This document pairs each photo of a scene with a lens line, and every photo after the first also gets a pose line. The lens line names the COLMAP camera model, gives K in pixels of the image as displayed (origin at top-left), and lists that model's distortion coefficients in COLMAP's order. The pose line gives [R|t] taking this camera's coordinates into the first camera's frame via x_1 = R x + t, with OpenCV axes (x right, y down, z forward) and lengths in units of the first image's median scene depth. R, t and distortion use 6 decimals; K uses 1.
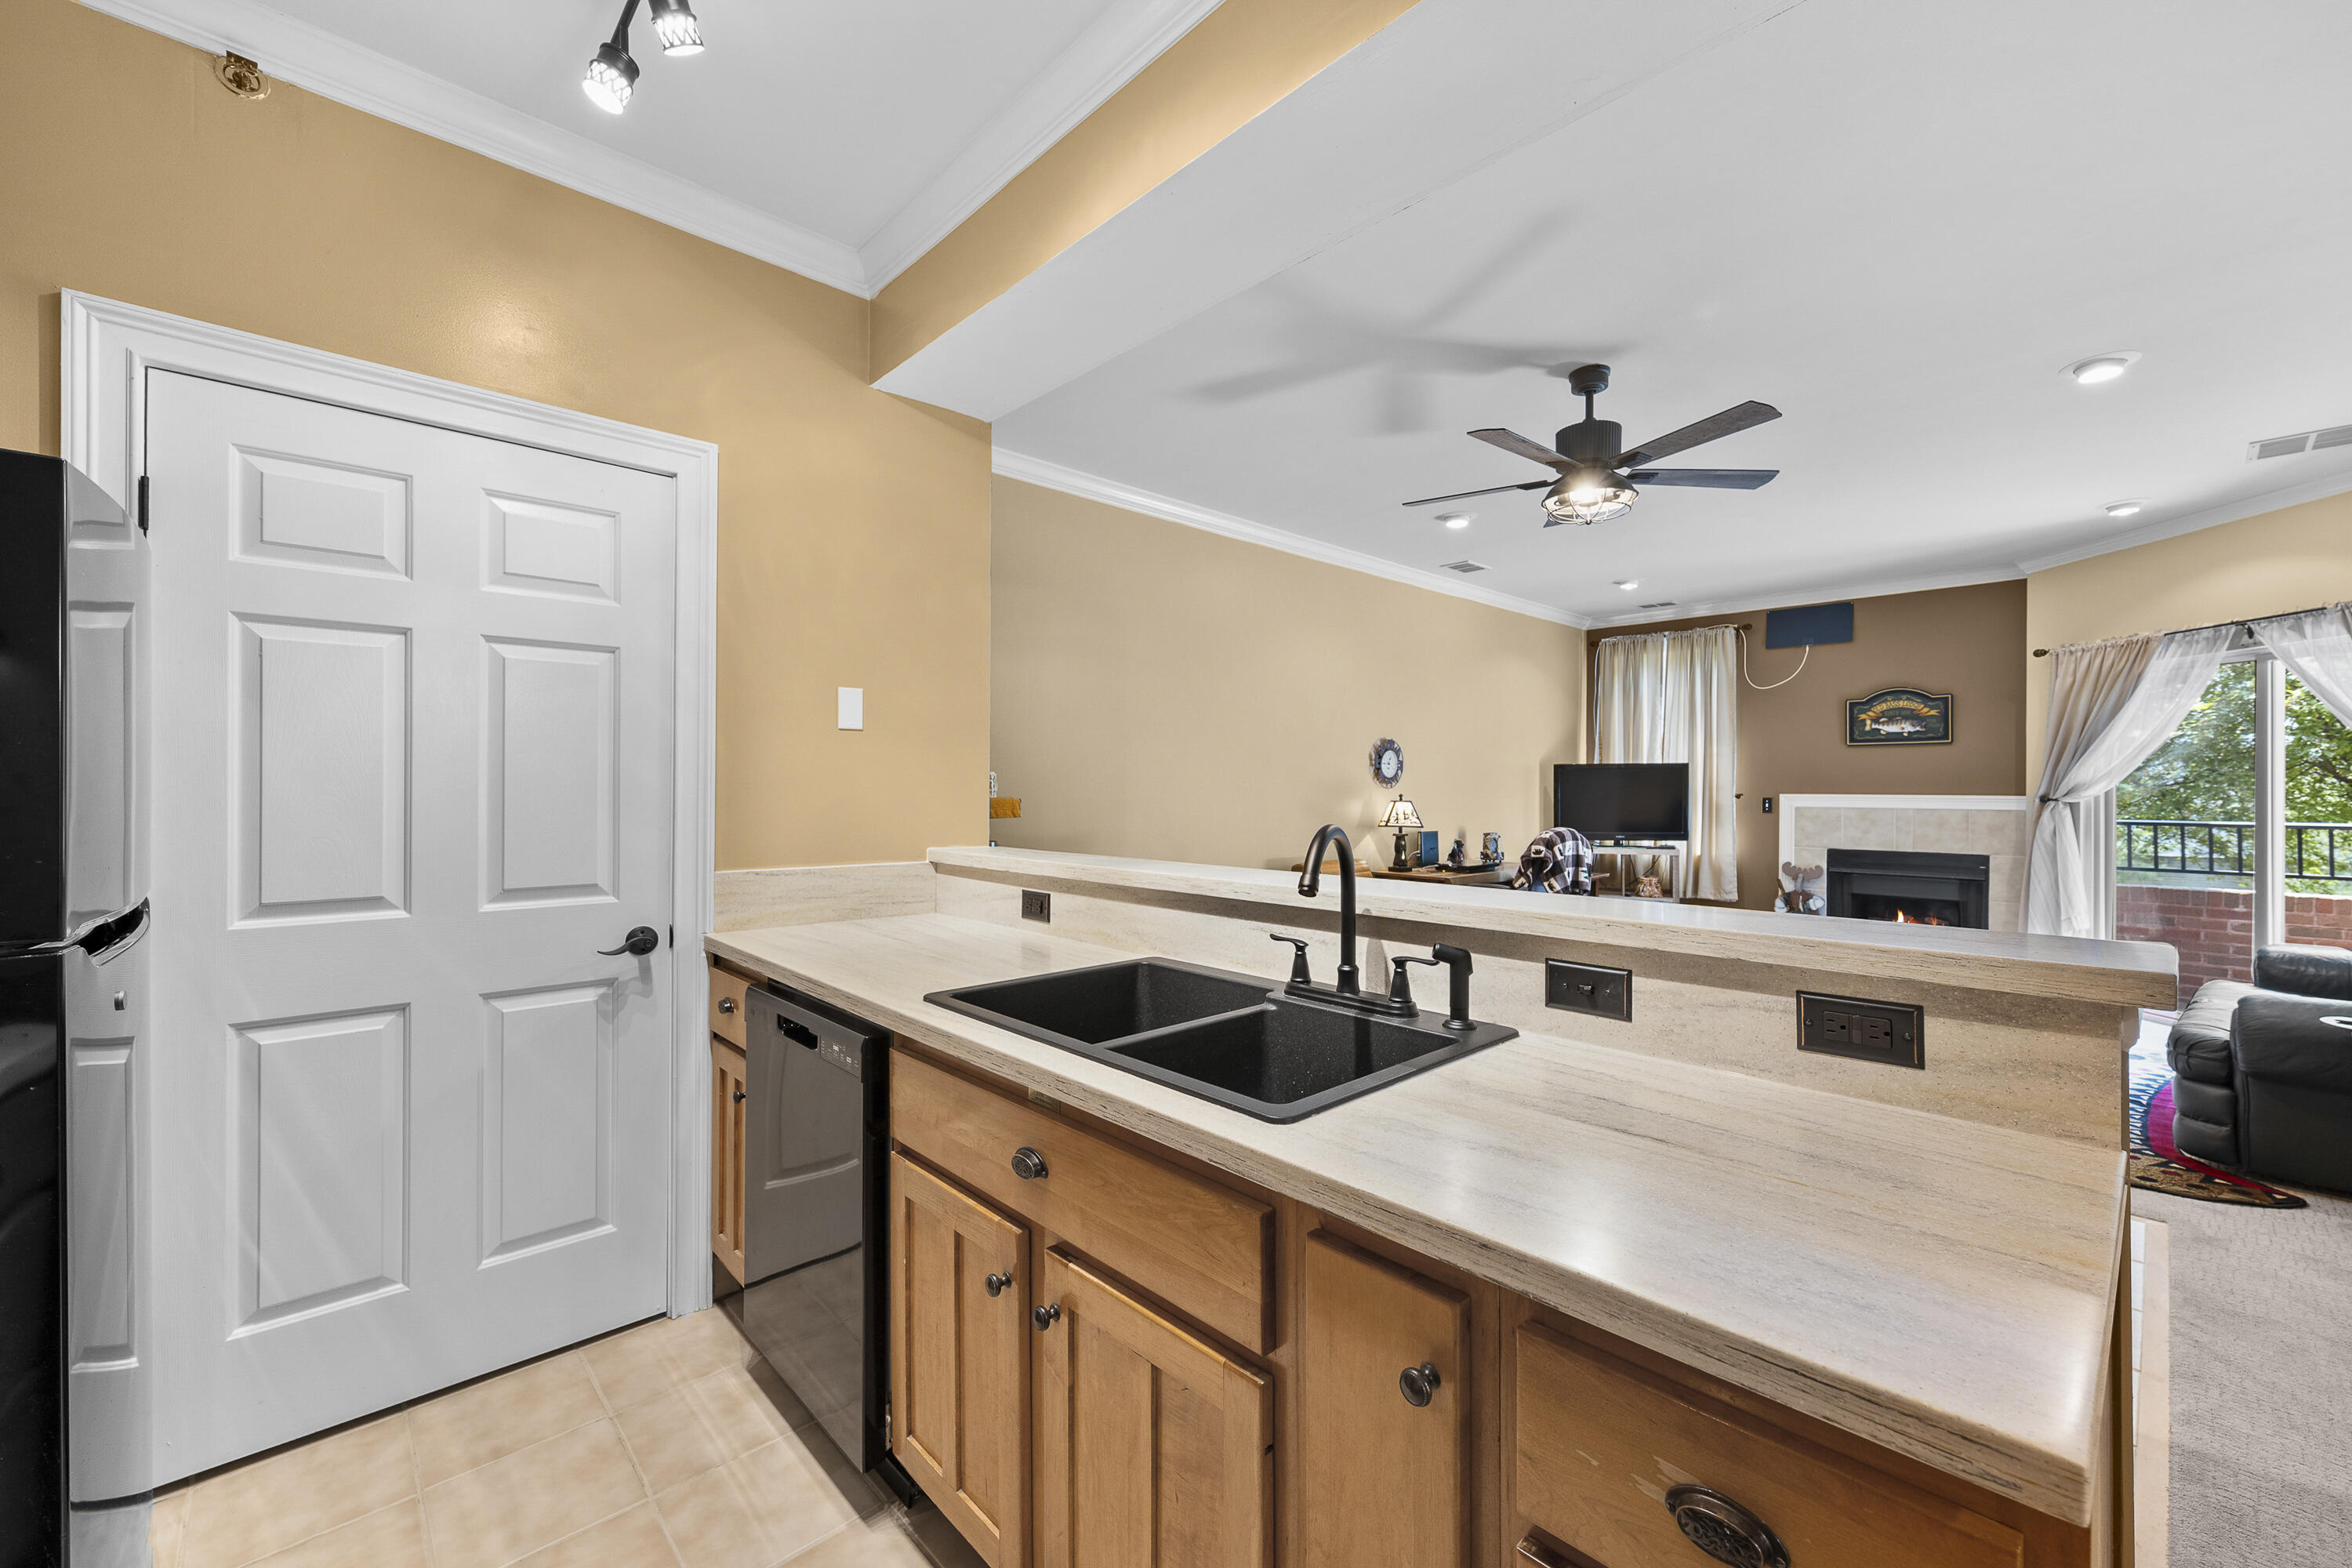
lens RADIAL K [[935.5, 0, 1176.3], [0, 935.5, 787.6], [0, 0, 1]] dist [0.001970, -0.000377]
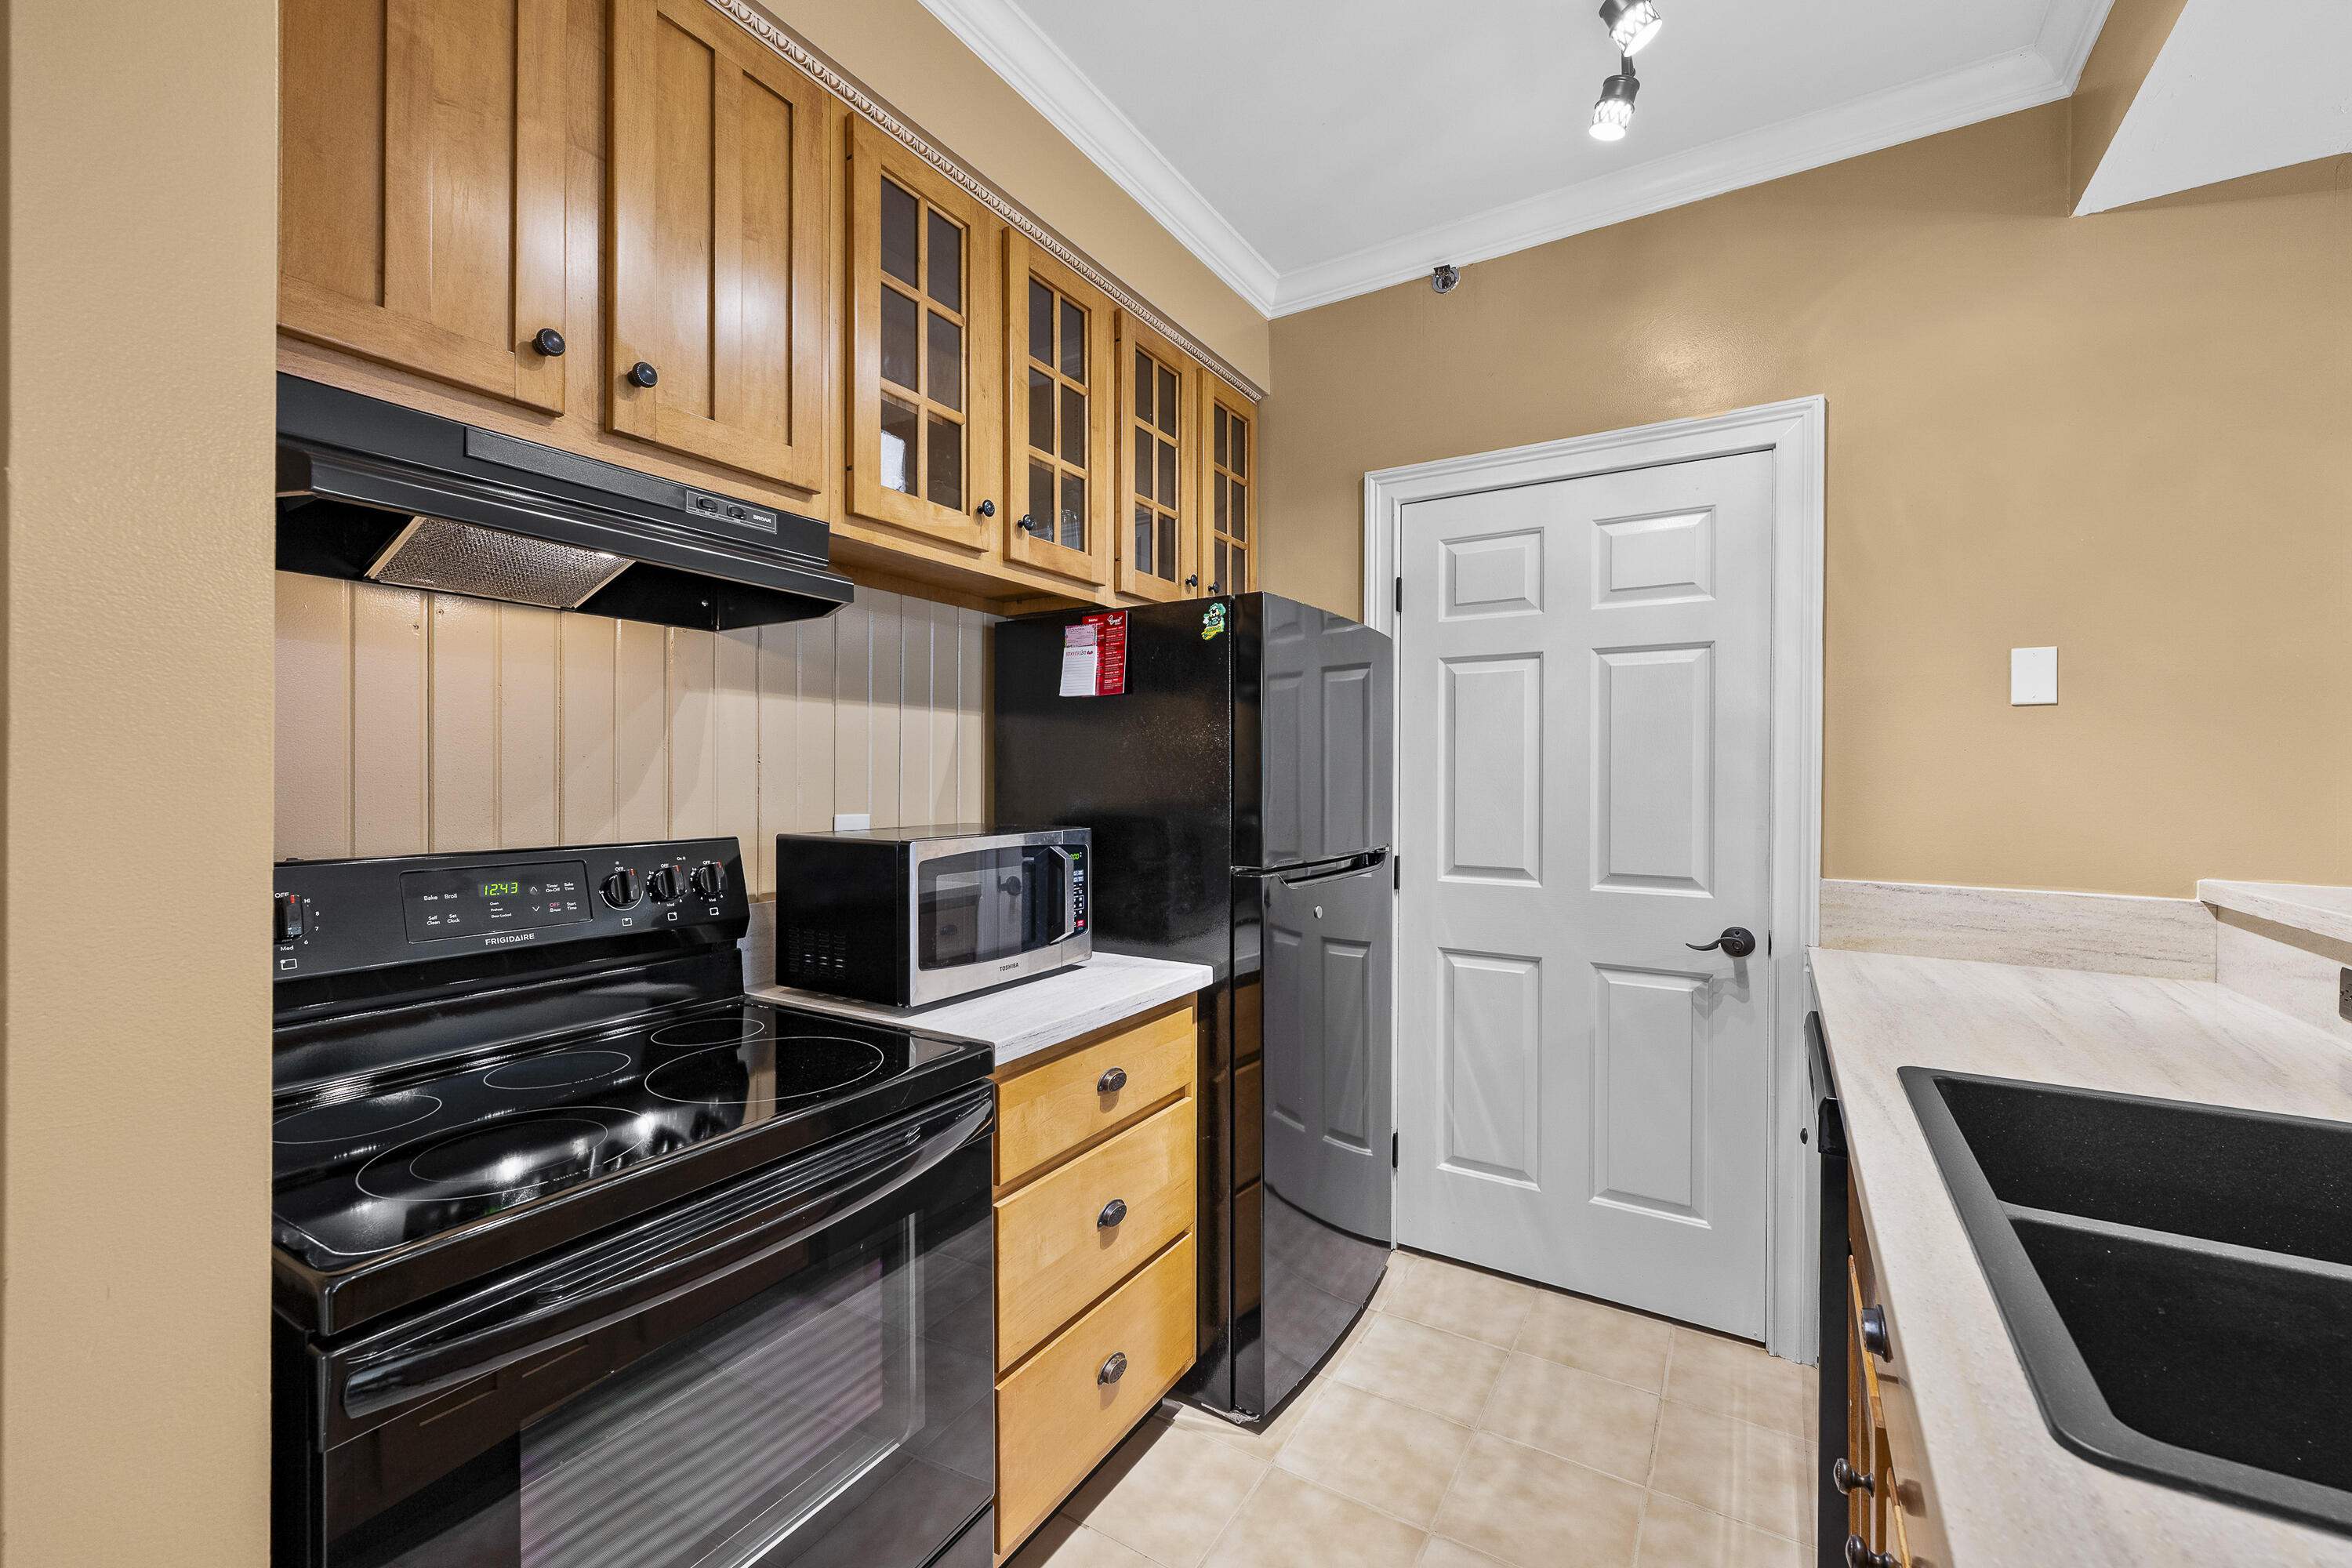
lens RADIAL K [[949.7, 0, 1167.9], [0, 949.7, 778.7], [0, 0, 1]] dist [0.000805, 0.000052]
pose [[0.257092, 0.000561, -0.966387, 0.208063], [-0.004369, 0.999990, -0.000582, -0.001009], [0.966377, 0.004372, 0.257092, 0.168955]]
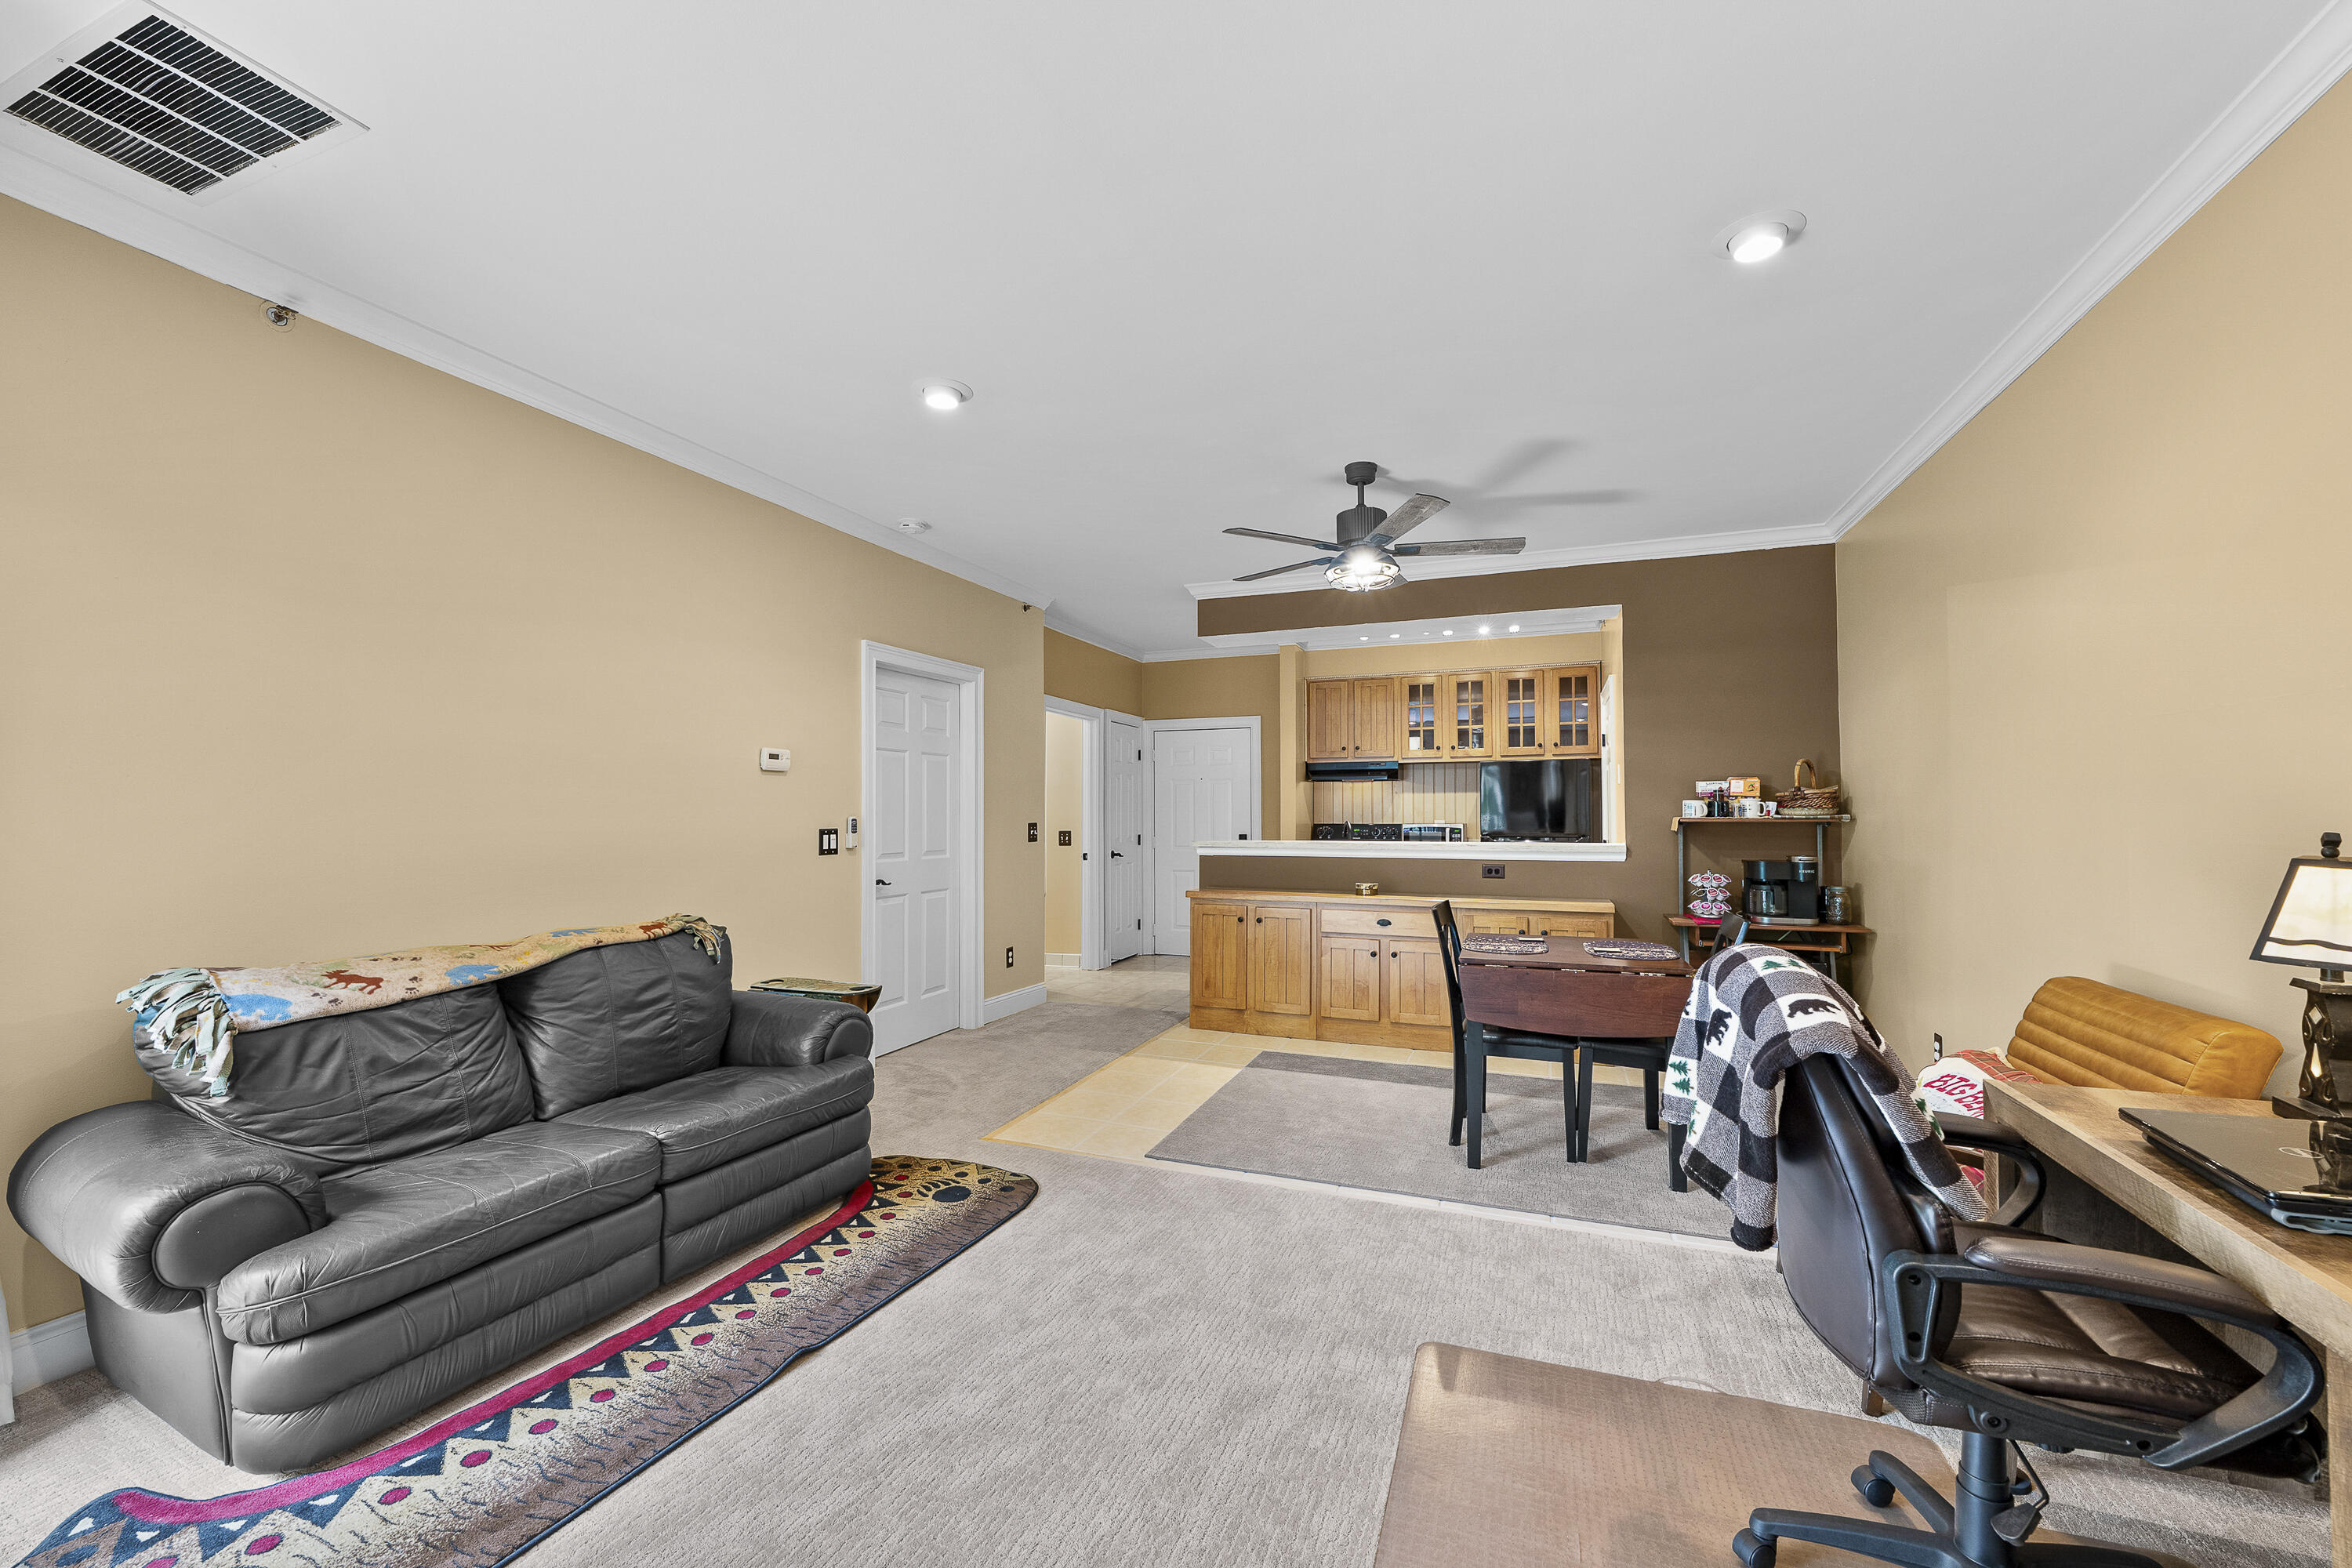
lens RADIAL K [[944.0, 0, 1178.0], [0, 944.0, 799.9], [0, 0, 1]] dist [0.000942, -0.000082]
pose [[-0.901802, -0.004228, -0.432128, 1.594257], [0.002506, 0.999884, -0.015014, 0.004132], [0.432142, -0.014622, -0.901687, 2.692728]]
